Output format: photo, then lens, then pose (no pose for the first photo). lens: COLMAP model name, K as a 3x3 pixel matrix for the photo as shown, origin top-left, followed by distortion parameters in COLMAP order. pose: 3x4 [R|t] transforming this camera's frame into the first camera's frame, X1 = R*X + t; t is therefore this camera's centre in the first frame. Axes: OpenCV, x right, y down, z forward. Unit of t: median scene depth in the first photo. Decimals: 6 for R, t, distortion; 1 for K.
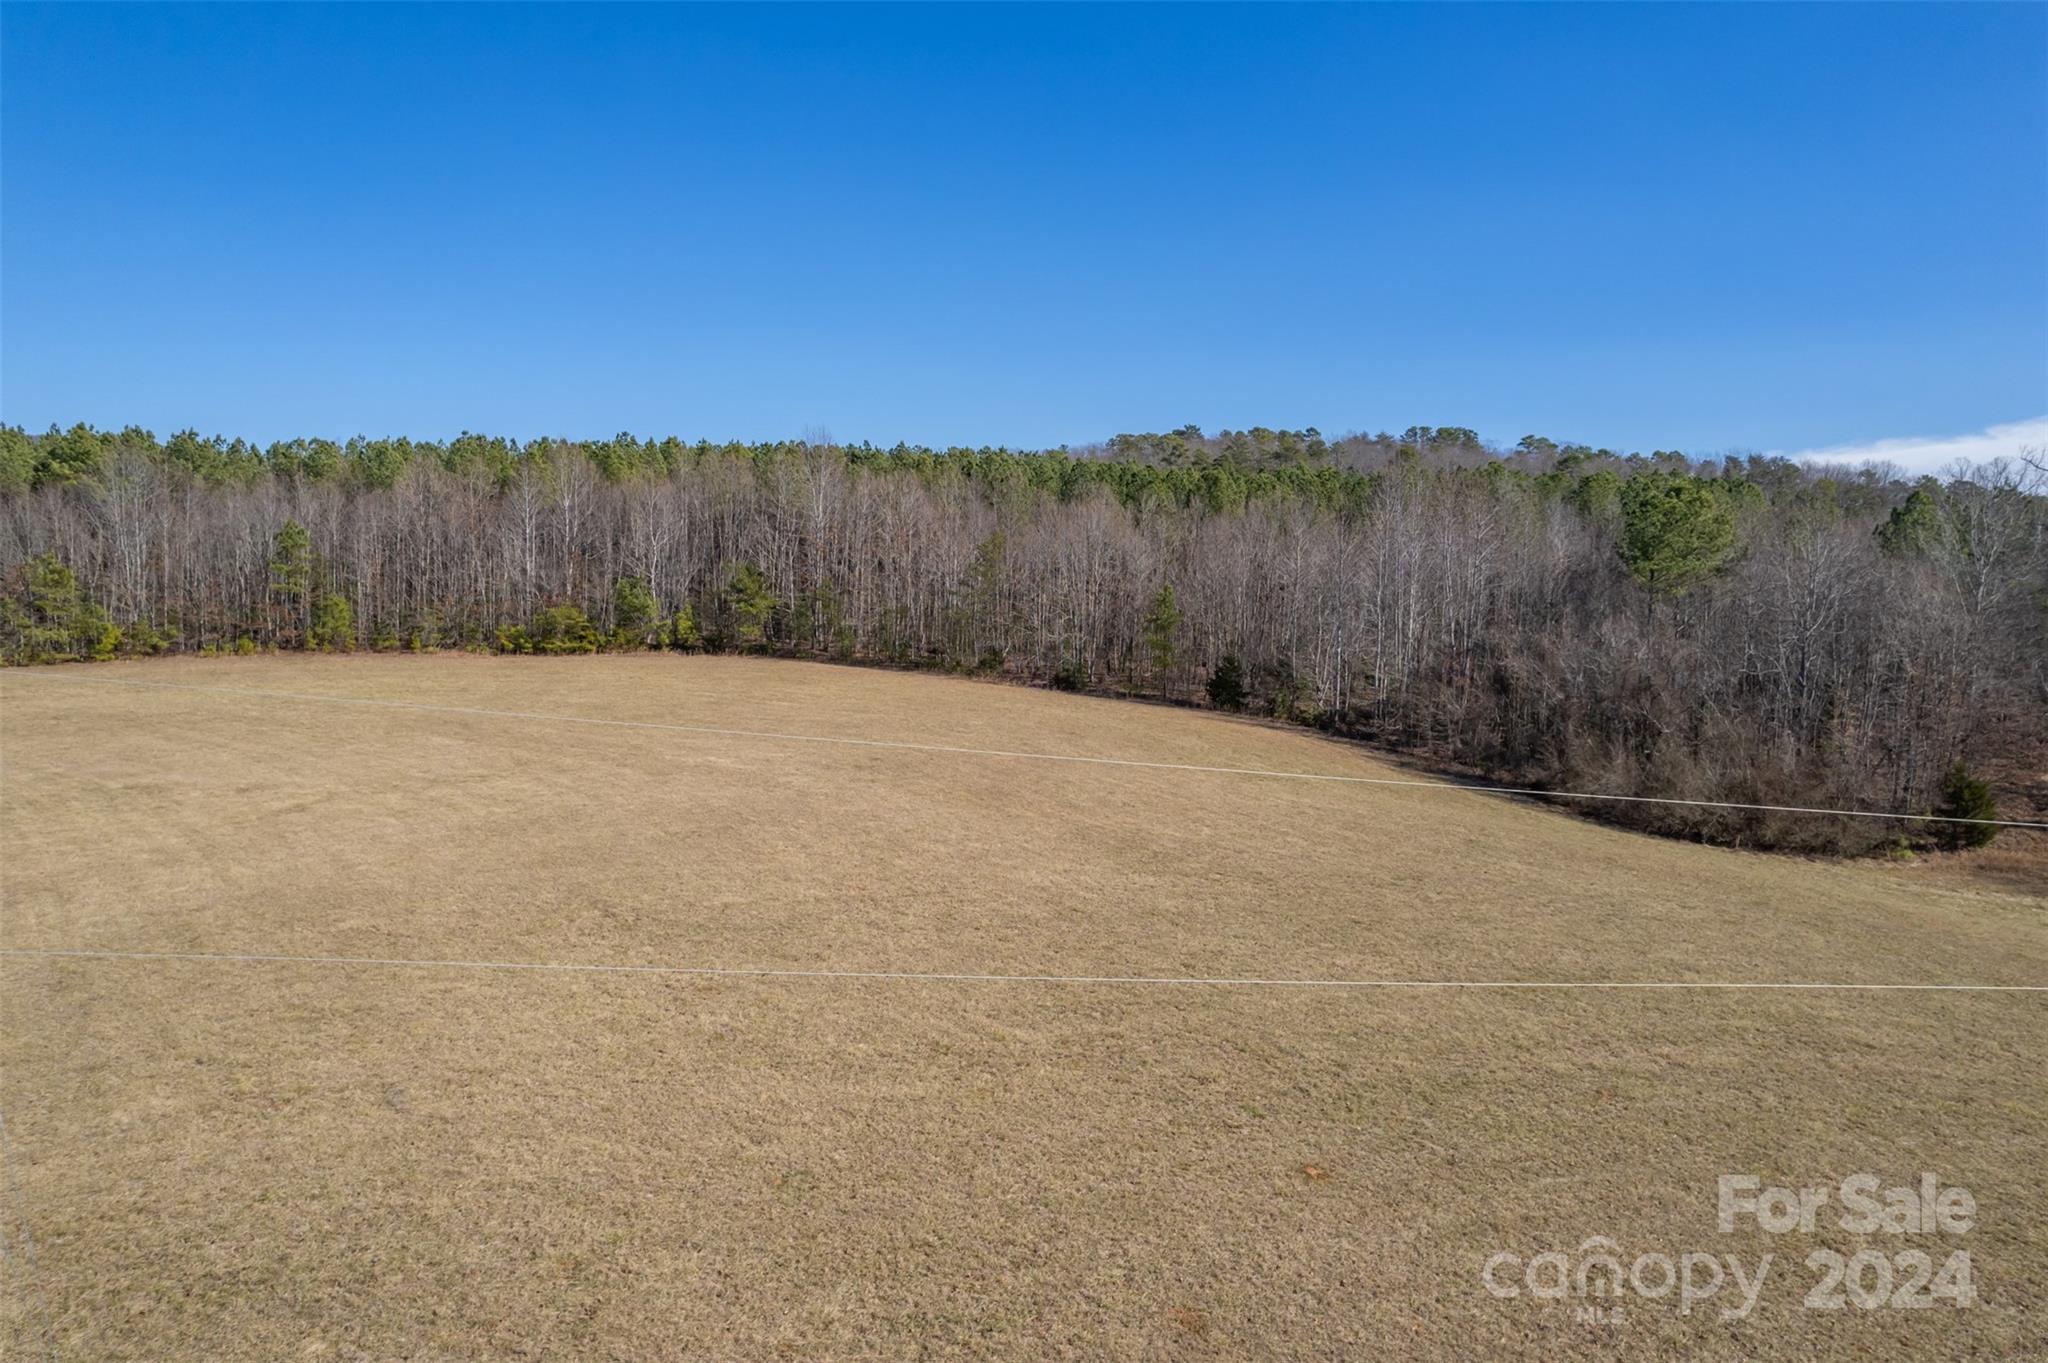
lens RADIAL K [[1303.6, 0, 1028.6], [0, 1303.6, 675.4], [0, 0, 1]] dist [-0.070550, 0.078053]
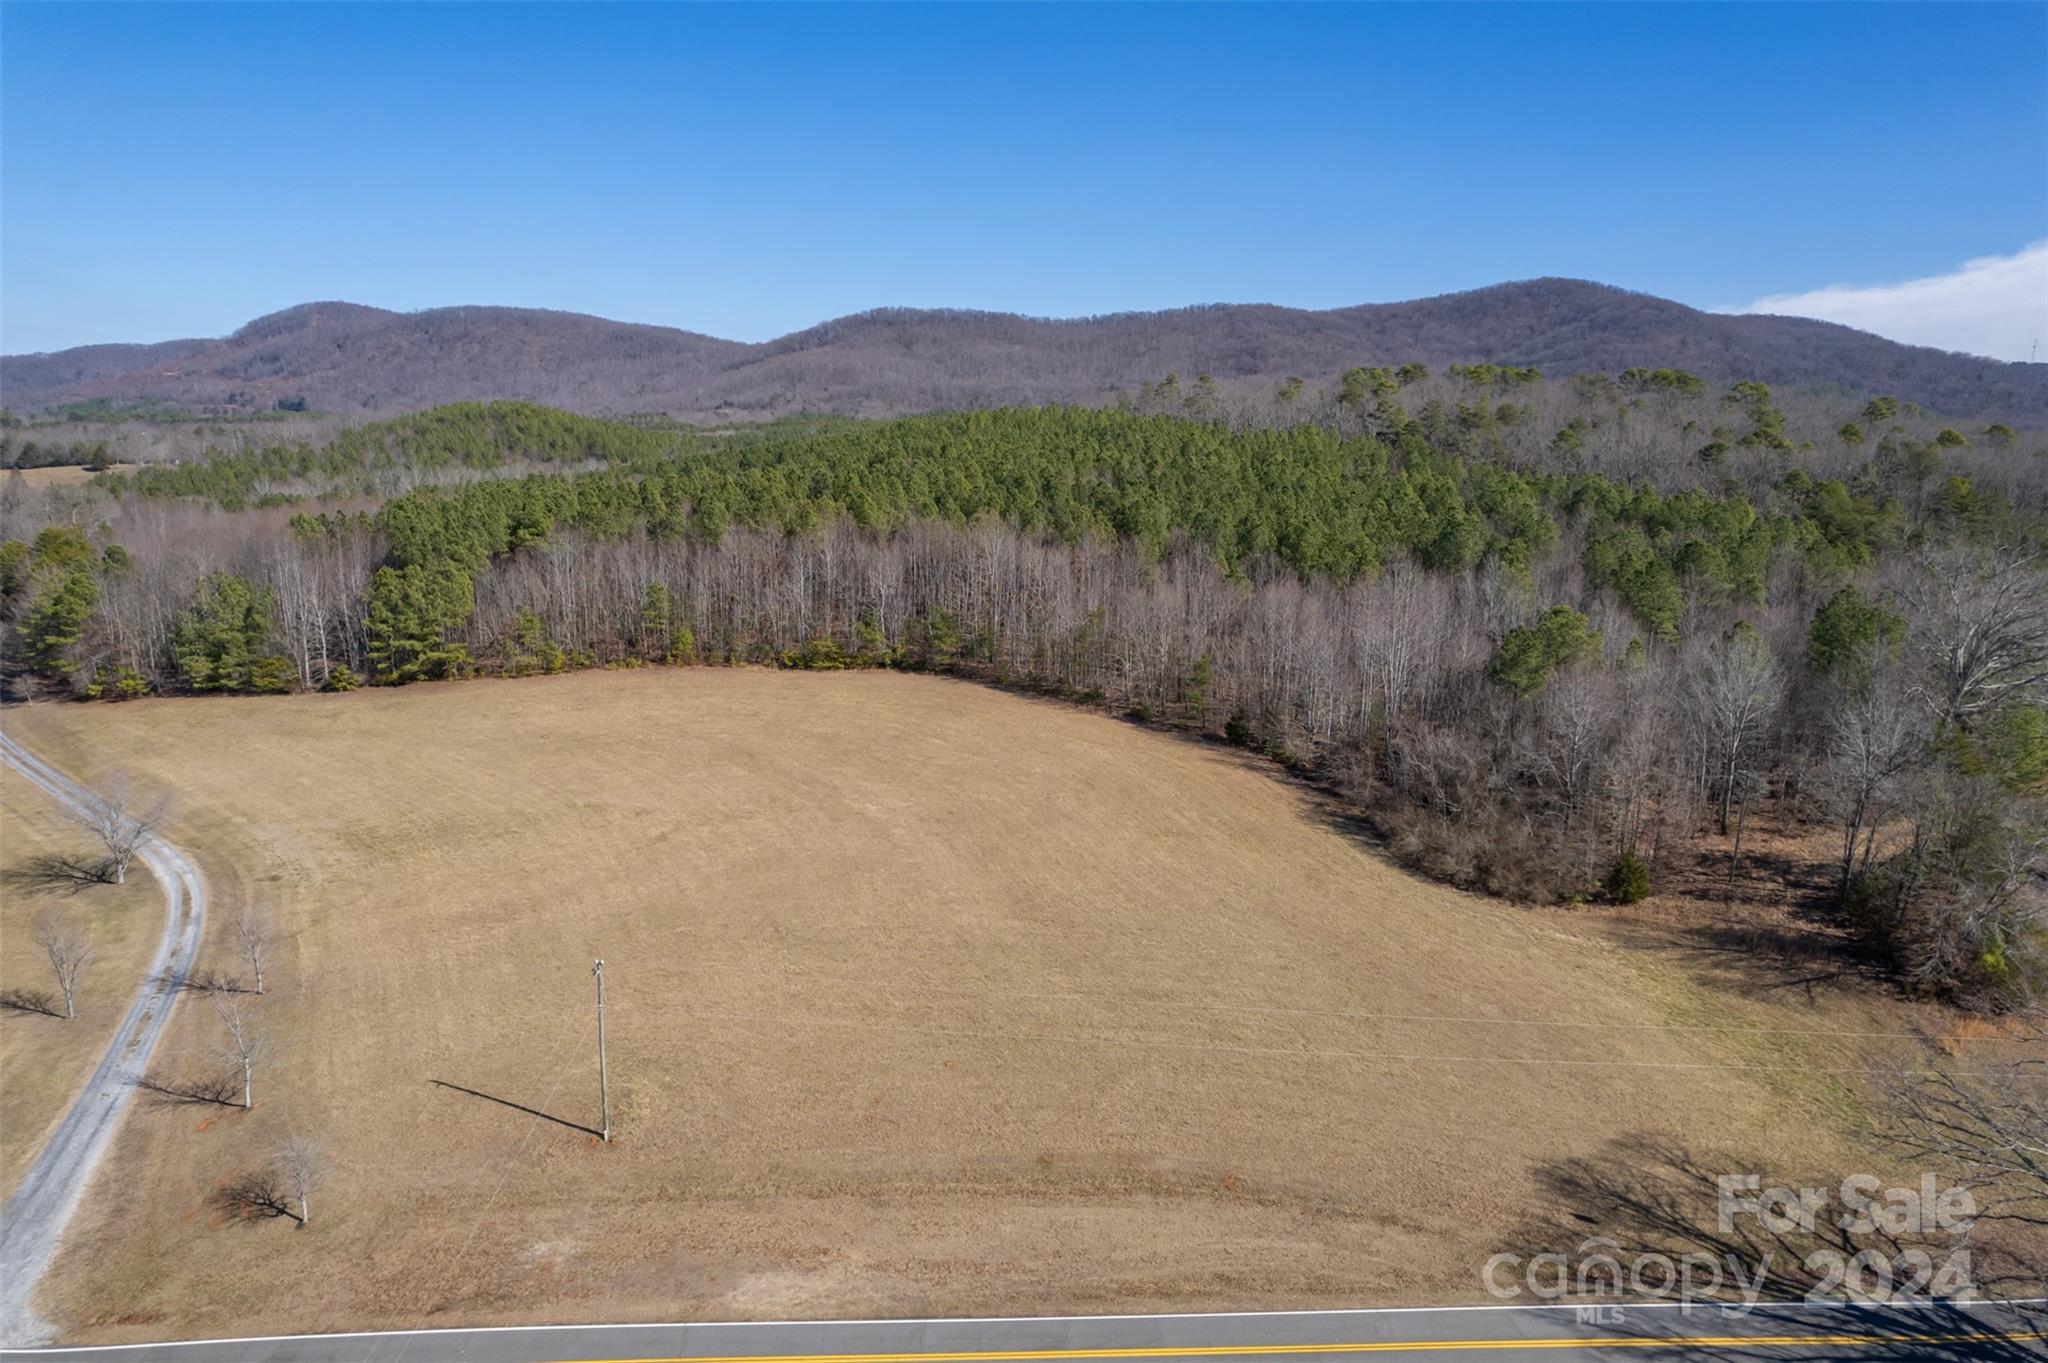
lens RADIAL K [[1303.6, 0, 1028.6], [0, 1303.6, 675.4], [0, 0, 1]] dist [-0.070550, 0.078053]
pose [[0.969582, 0.039959, -0.241484, 0.386615], [-0.009237, 0.991855, 0.127039, -0.330843], [0.244594, -0.120944, 0.962053, -0.649334]]
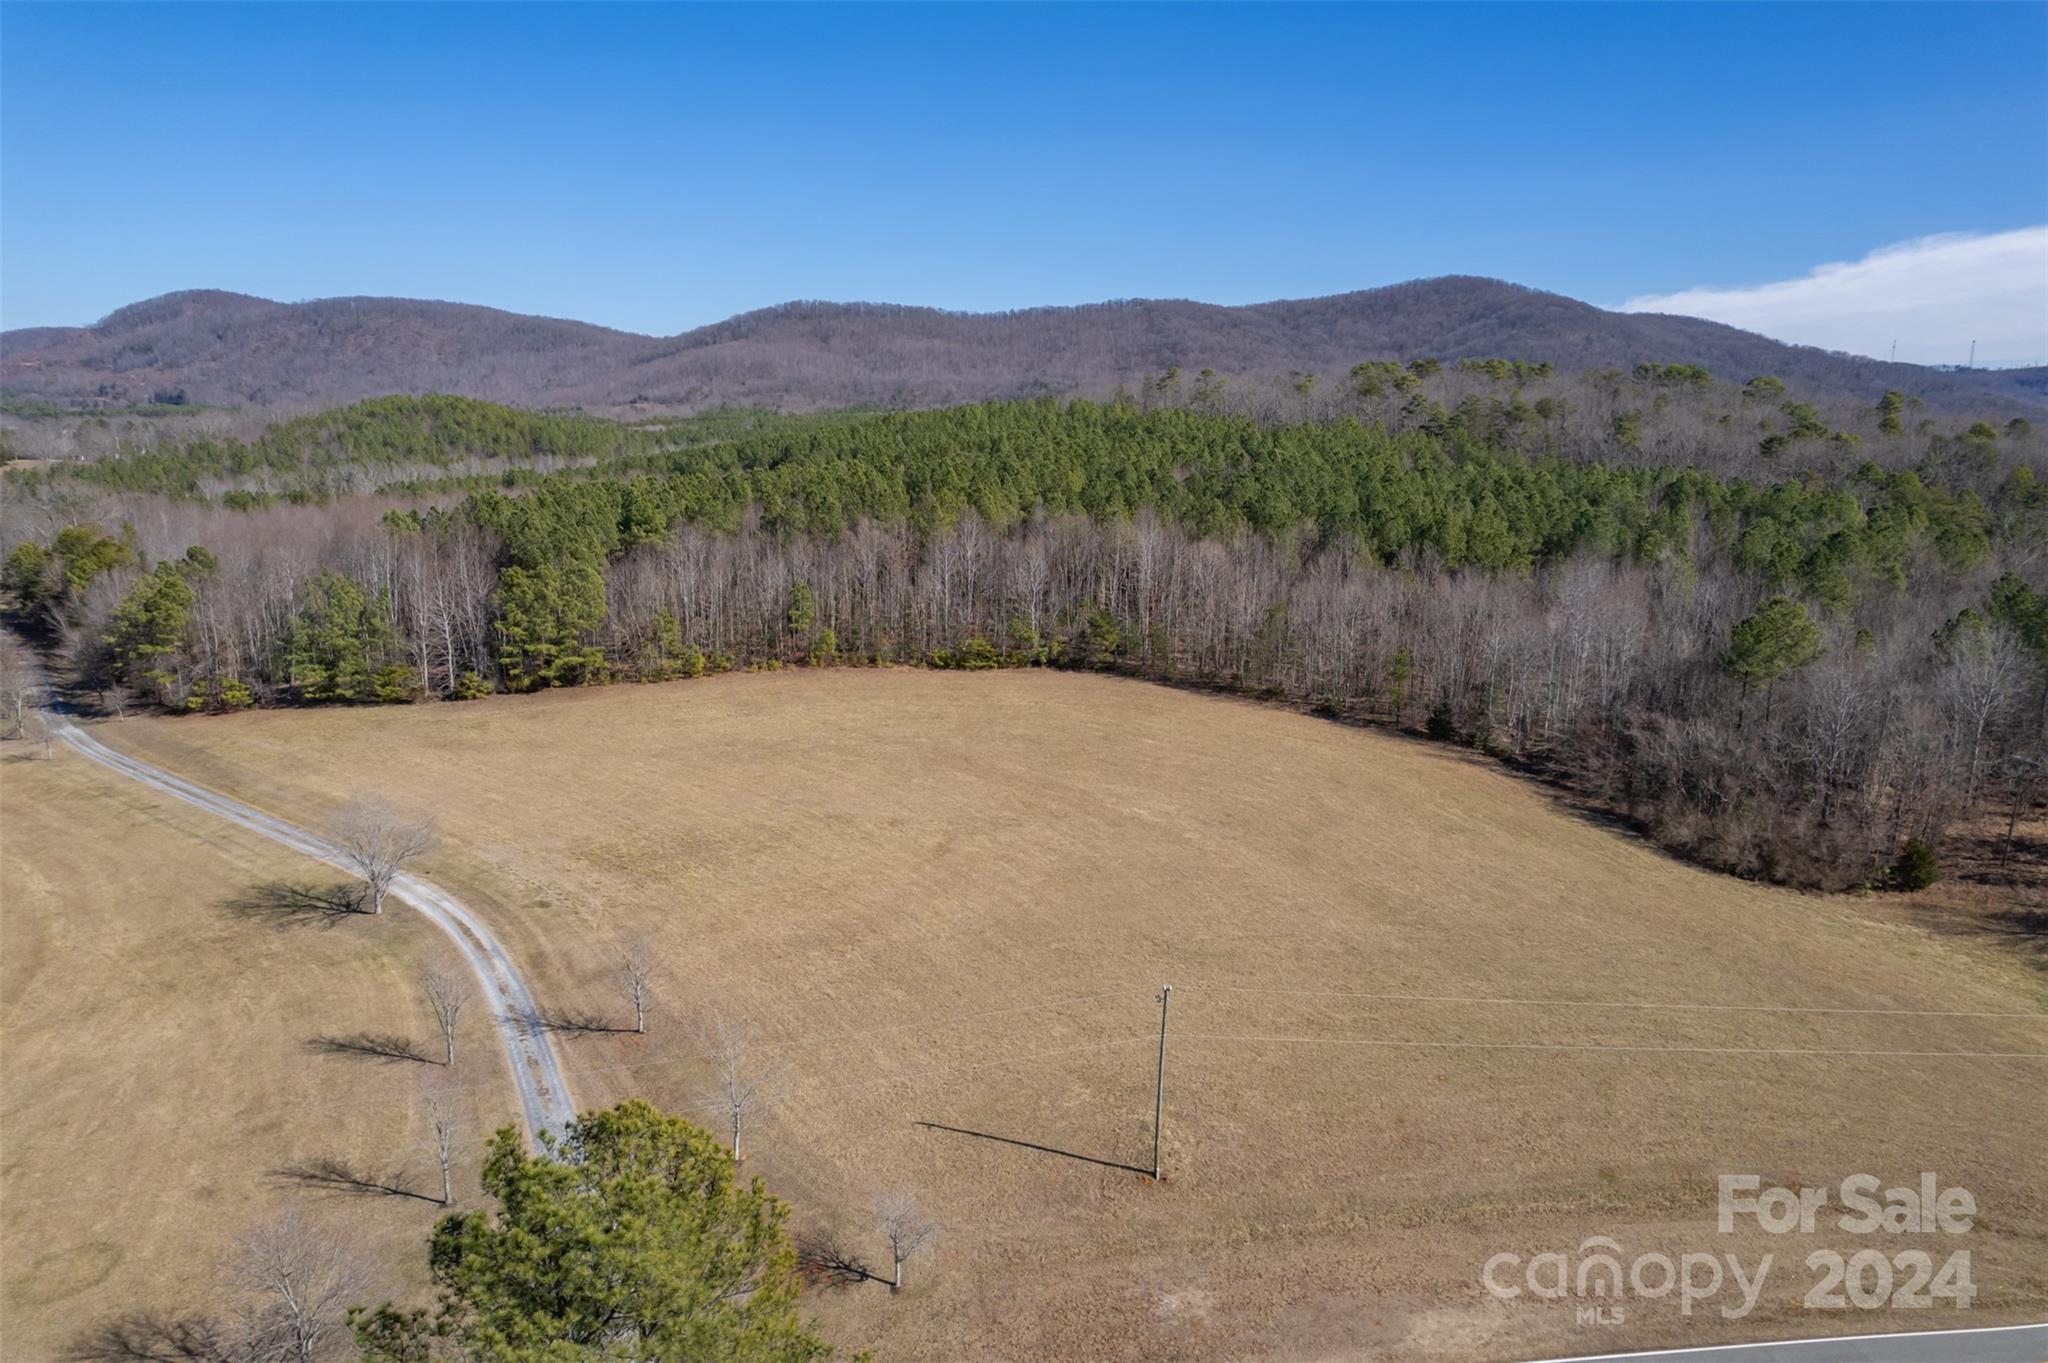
lens RADIAL K [[1303.6, 0, 1028.6], [0, 1303.6, 675.4], [0, 0, 1]] dist [-0.070550, 0.078053]
pose [[0.985680, 0.026669, -0.166506, -0.089648], [-0.004833, 0.991477, 0.130193, -0.325232], [0.168559, -0.127524, 0.977407, -0.692706]]
